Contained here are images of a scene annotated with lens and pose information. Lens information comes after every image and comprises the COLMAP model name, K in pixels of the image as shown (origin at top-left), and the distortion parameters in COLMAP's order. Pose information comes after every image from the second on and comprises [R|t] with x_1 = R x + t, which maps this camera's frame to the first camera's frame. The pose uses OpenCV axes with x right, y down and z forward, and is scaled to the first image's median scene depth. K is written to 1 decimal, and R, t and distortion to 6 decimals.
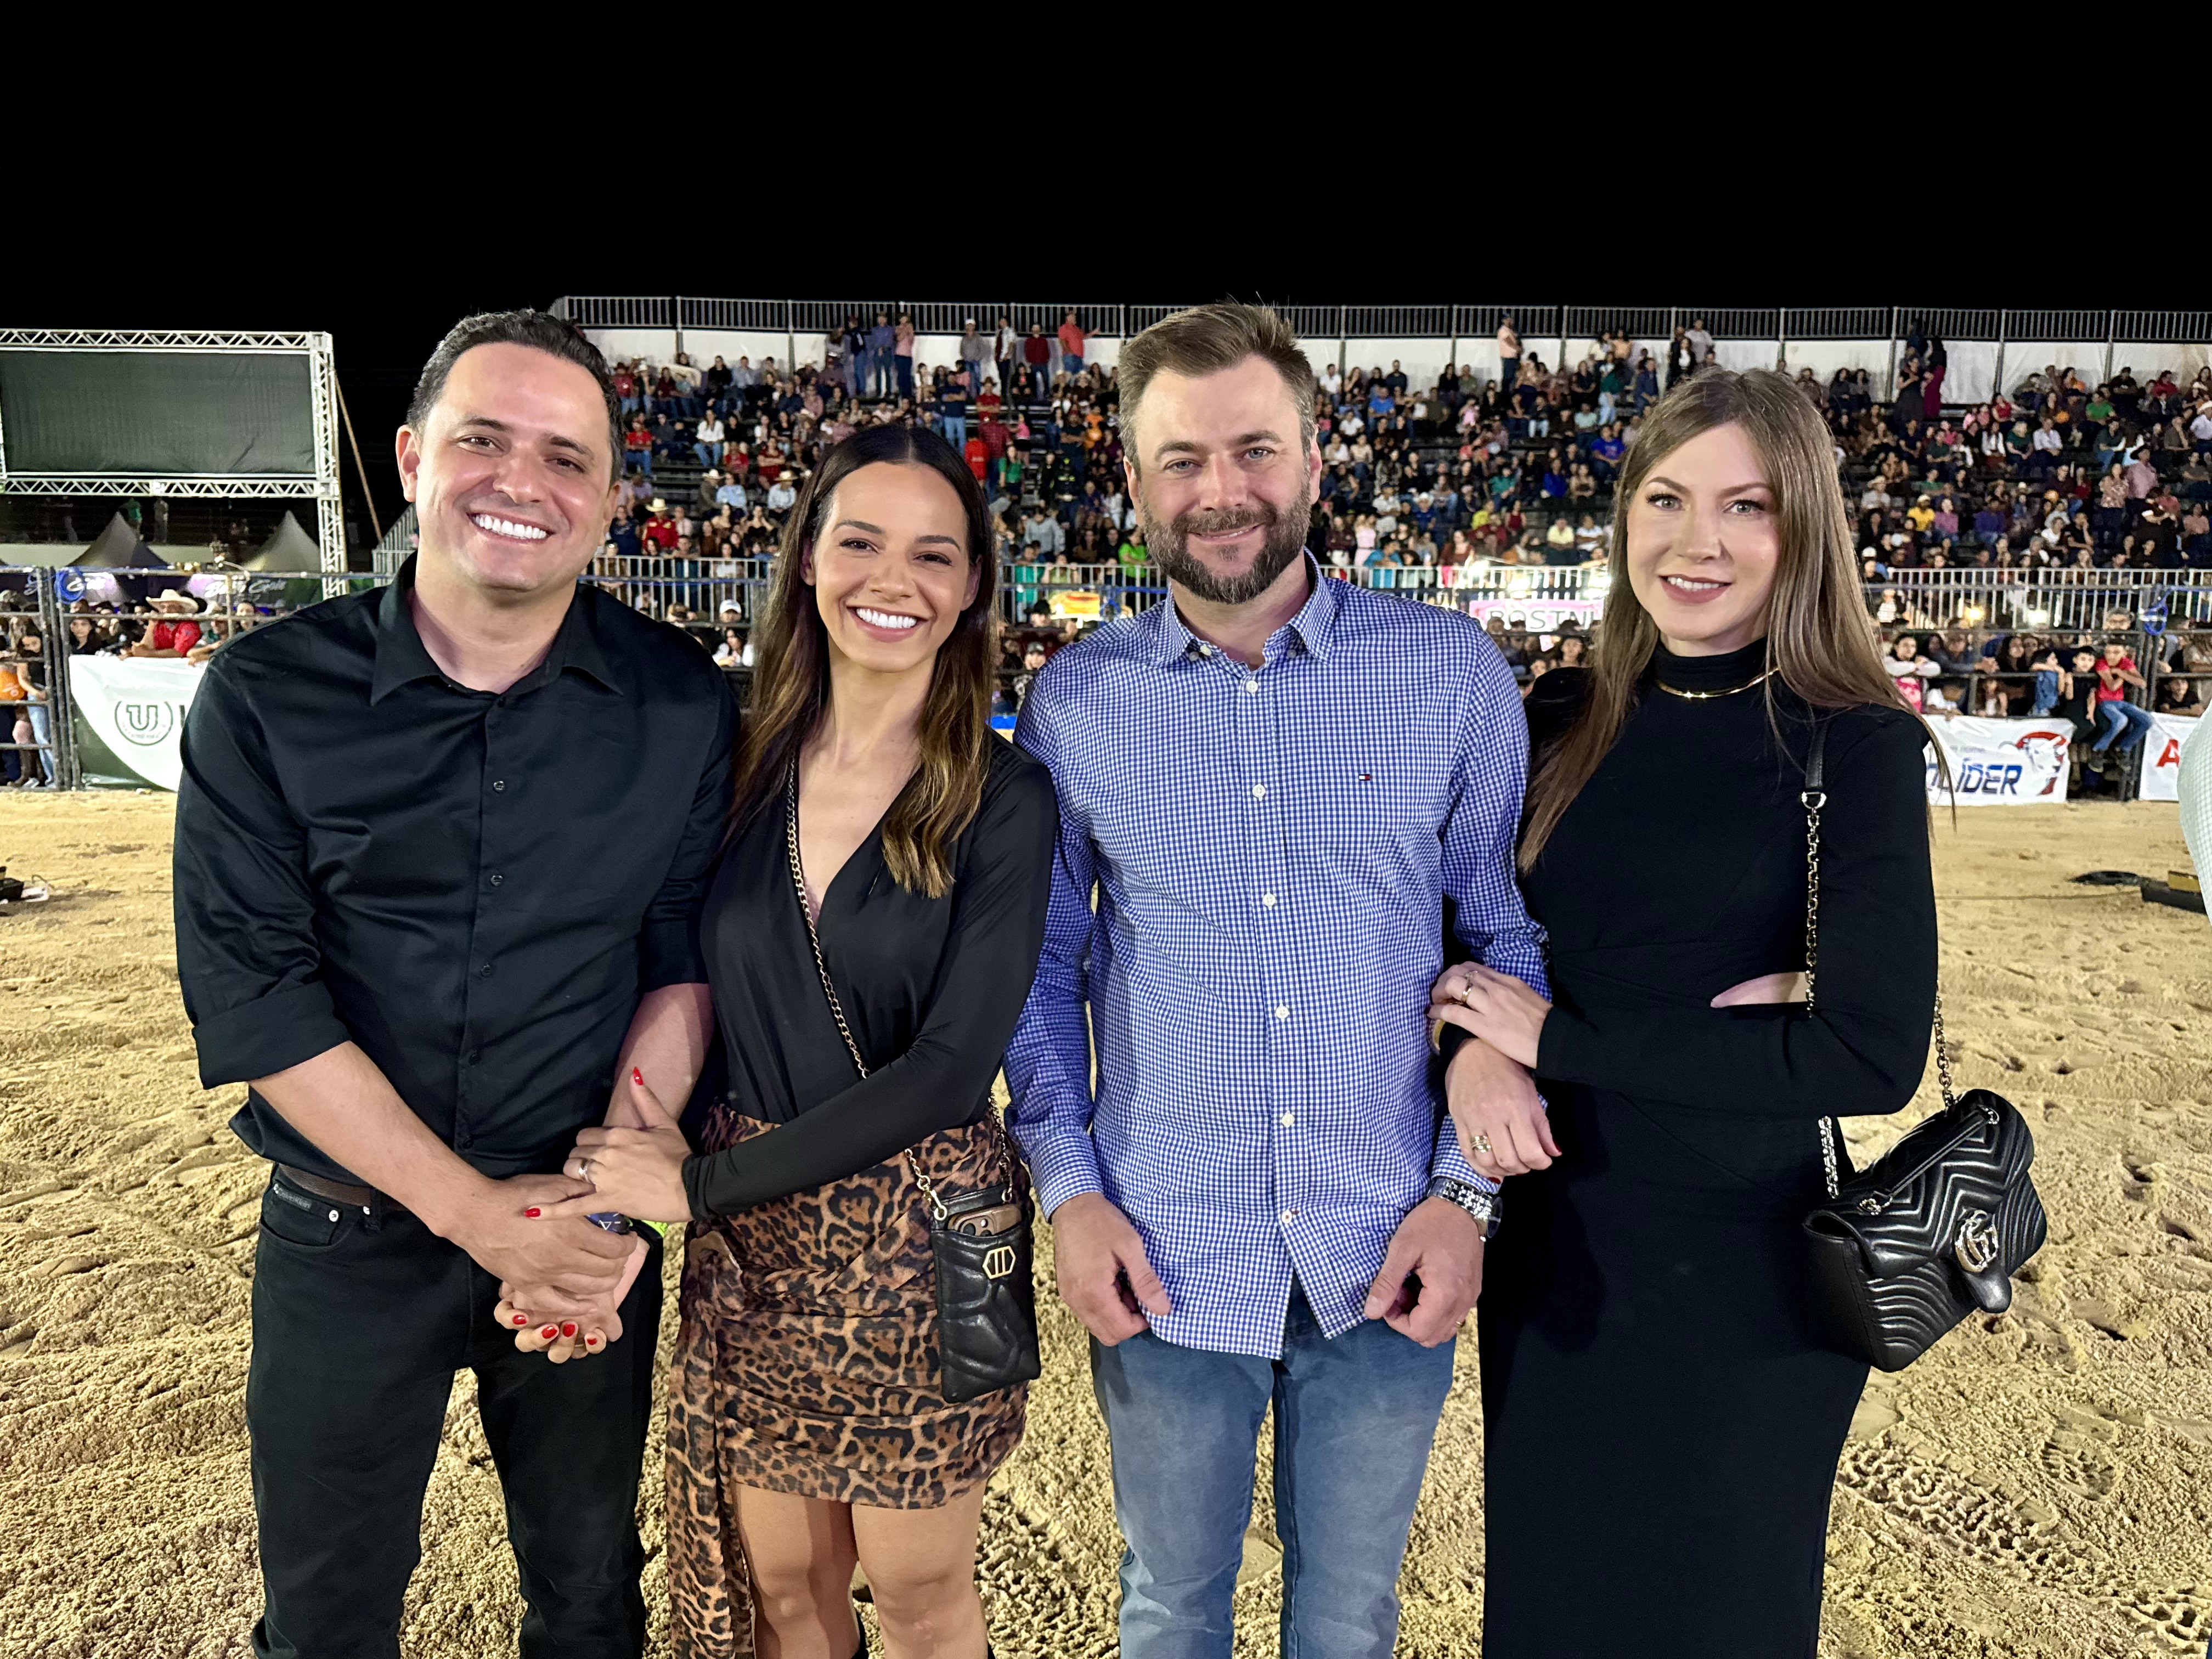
lens RADIAL K [[1538.9, 0, 1106.0], [0, 1538.9, 829.5], [0, 0, 1]] dist [0.040137, -0.060986]
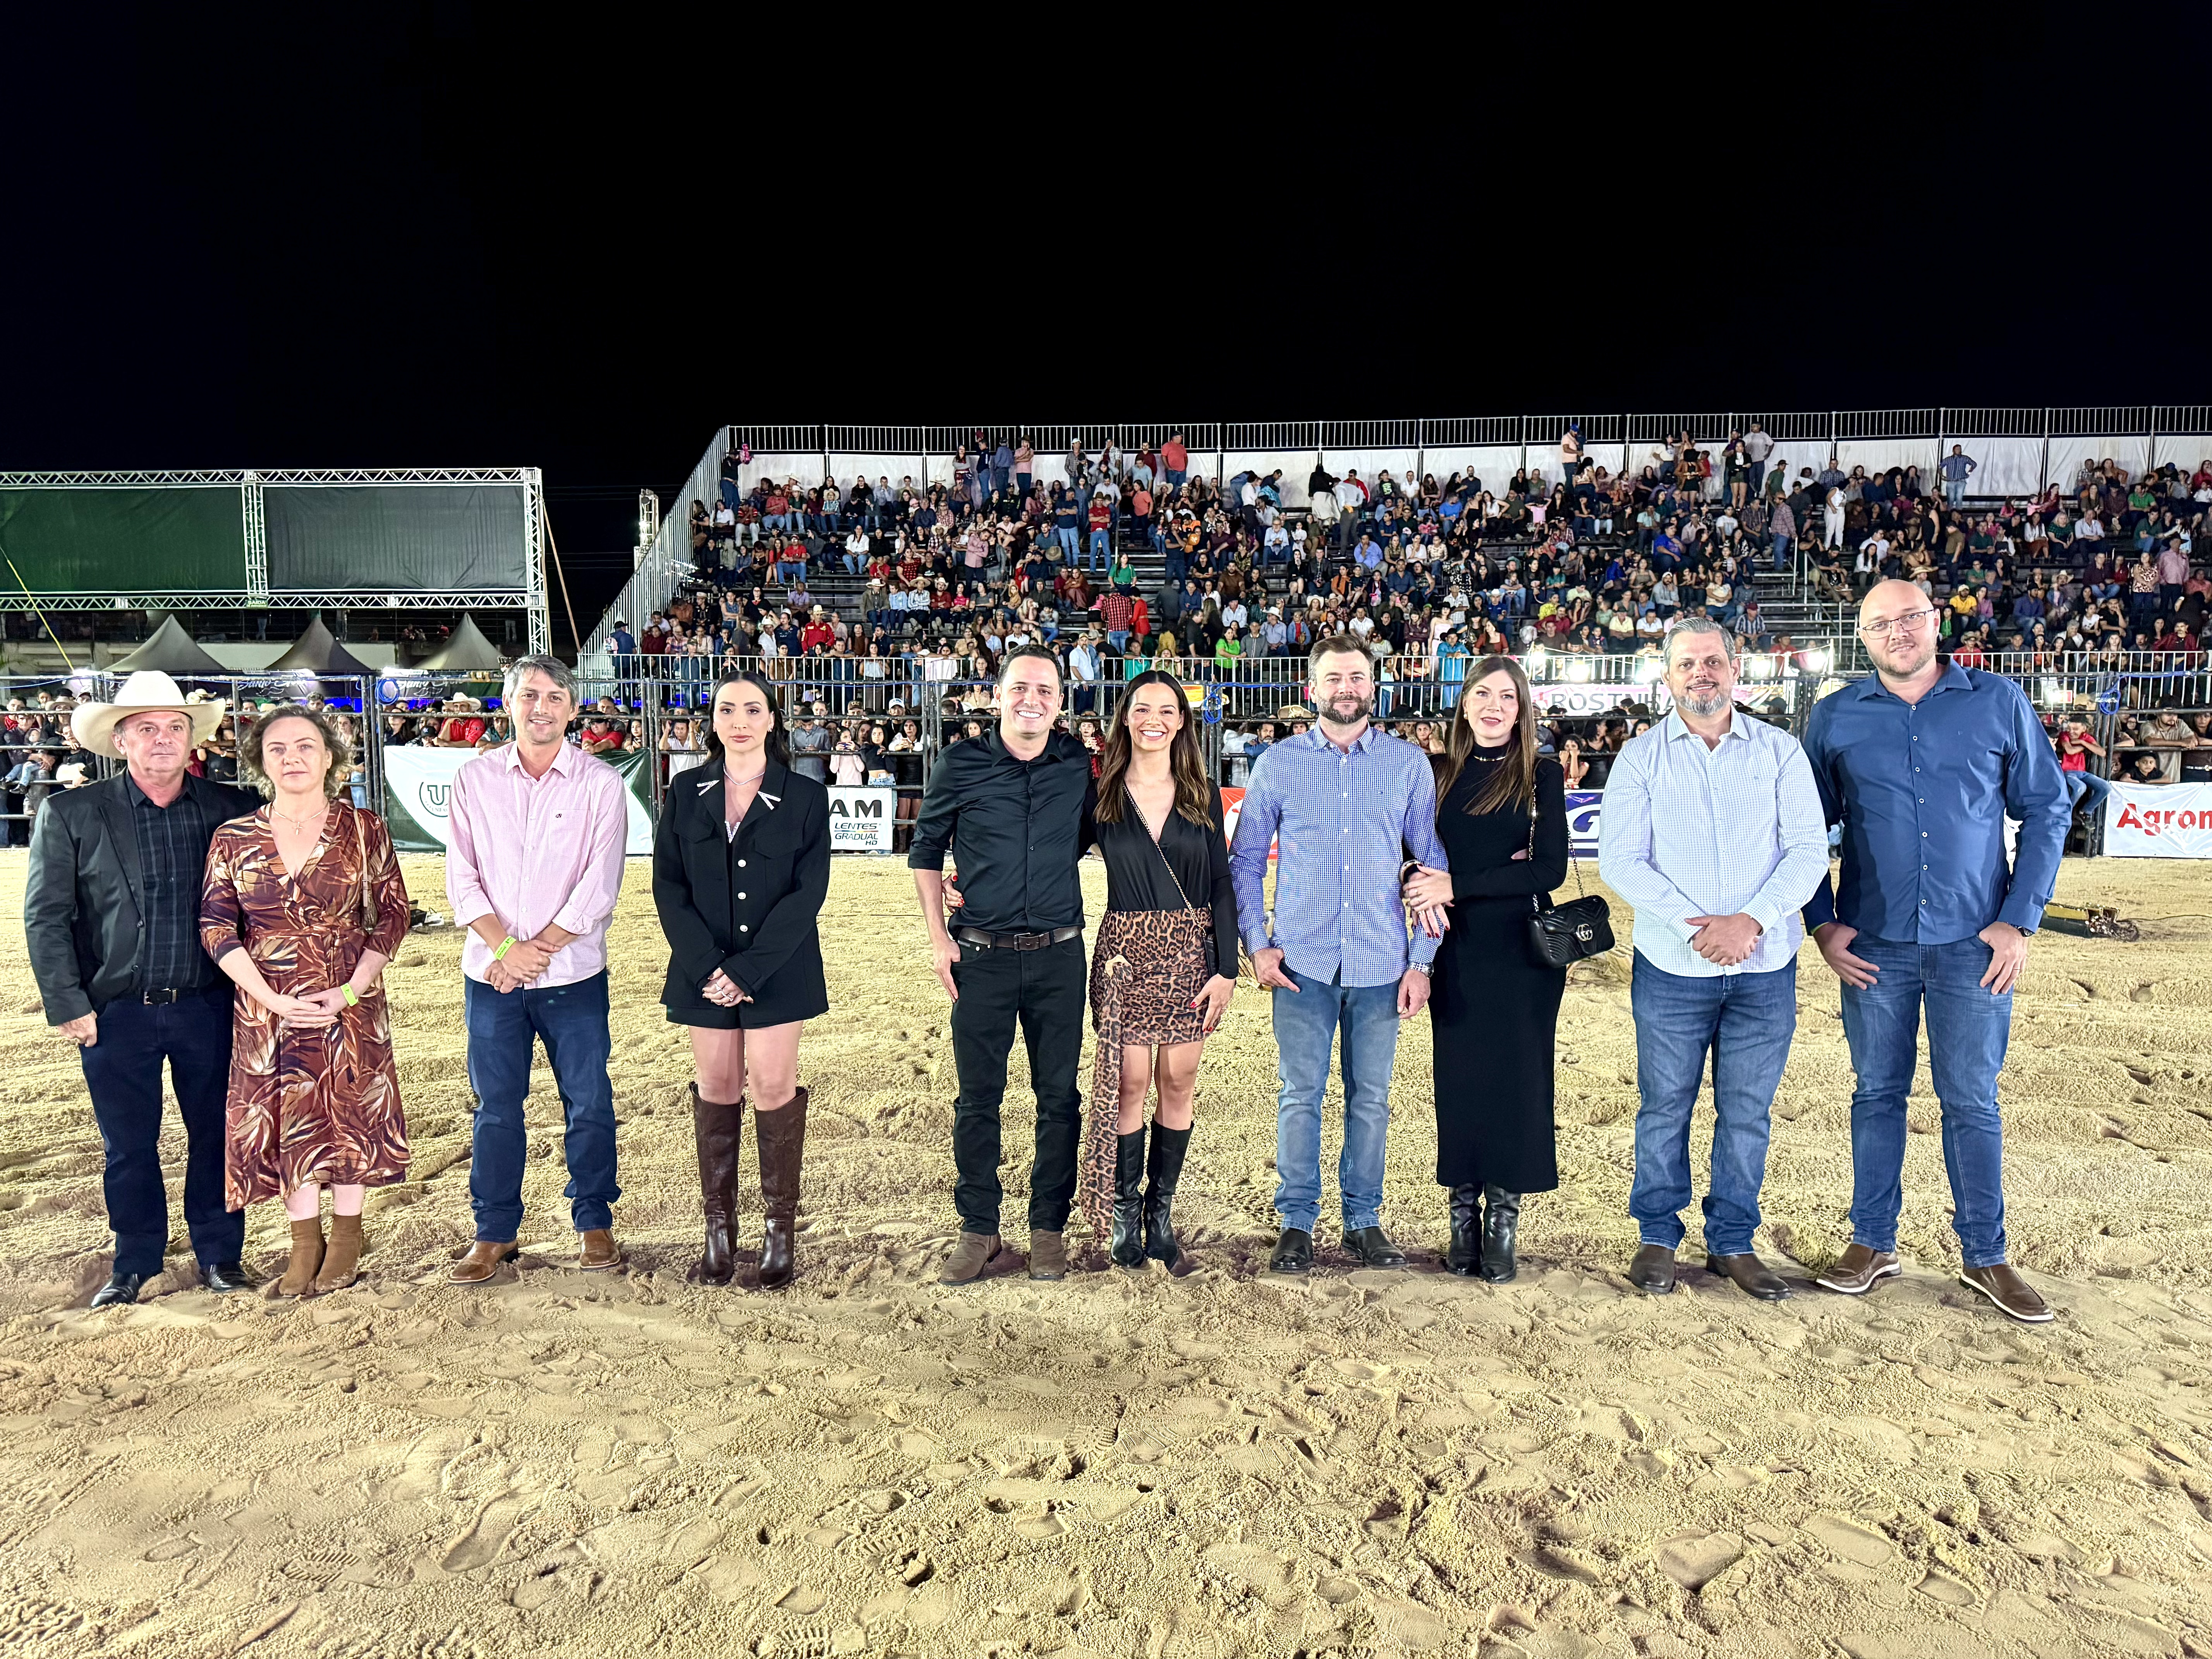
lens RADIAL K [[1538.9, 0, 1106.0], [0, 1538.9, 829.5], [0, 0, 1]] dist [0.040137, -0.060986]
pose [[0.998049, -0.004245, -0.062285, -0.002995], [0.001045, 0.998682, -0.051315, 0.010178], [0.062421, 0.051150, 0.996738, -0.104782]]
